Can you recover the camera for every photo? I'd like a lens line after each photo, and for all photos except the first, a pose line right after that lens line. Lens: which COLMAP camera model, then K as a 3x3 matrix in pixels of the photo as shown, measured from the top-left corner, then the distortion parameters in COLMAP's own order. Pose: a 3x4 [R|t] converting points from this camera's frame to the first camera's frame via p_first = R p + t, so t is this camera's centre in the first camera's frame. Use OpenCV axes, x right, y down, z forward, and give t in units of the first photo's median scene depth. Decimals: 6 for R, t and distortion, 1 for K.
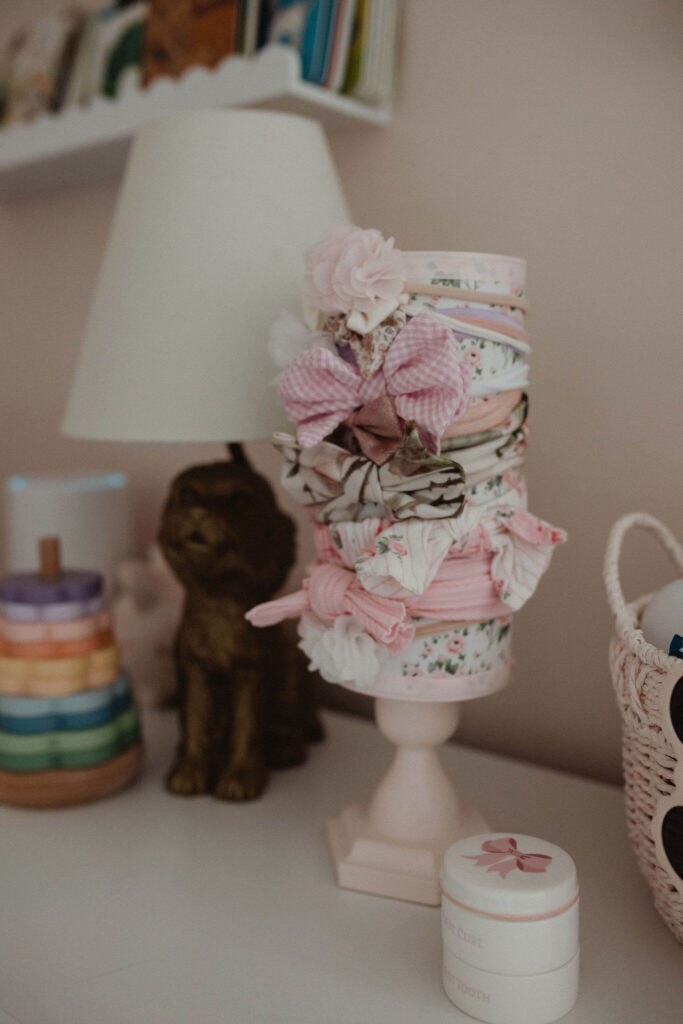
lens RADIAL K [[1003.8, 0, 347.1], [0, 1003.8, 512.3], [0, 0, 1]] dist [-0.017042, 0.000000]
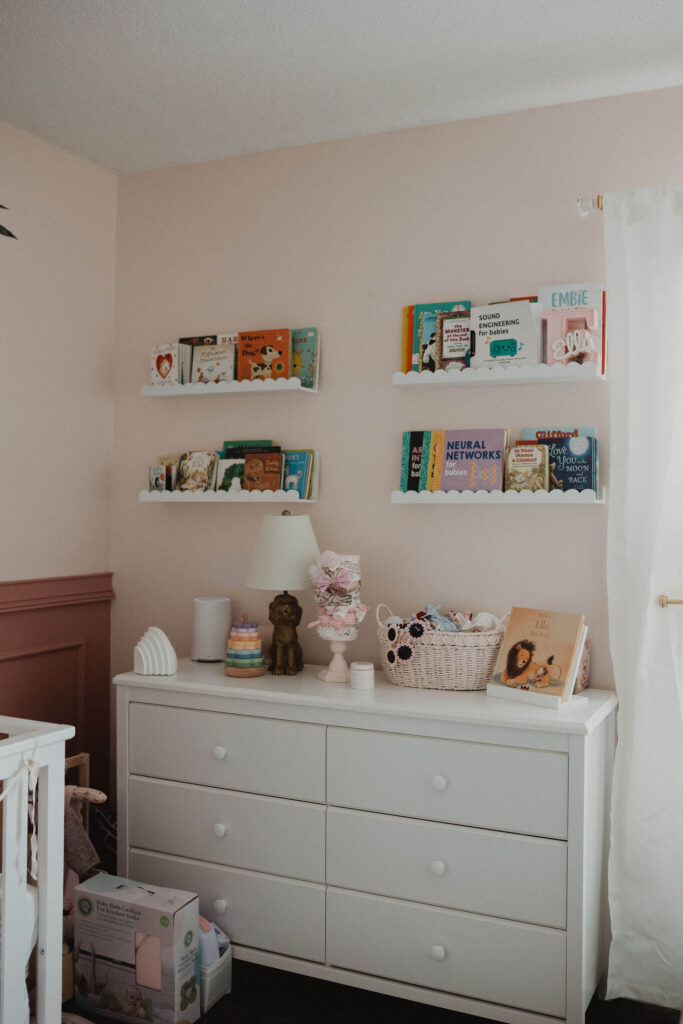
lens RADIAL K [[1003.8, 0, 339.7], [0, 1003.8, 509.8], [0, 0, 1]] dist [-0.017042, 0.000000]
pose [[0.971716, 0.007598, 0.236029, -1.172071], [0.019951, 0.993268, -0.114111, 0.107778], [-0.235307, 0.115593, 0.965023, -4.089422]]
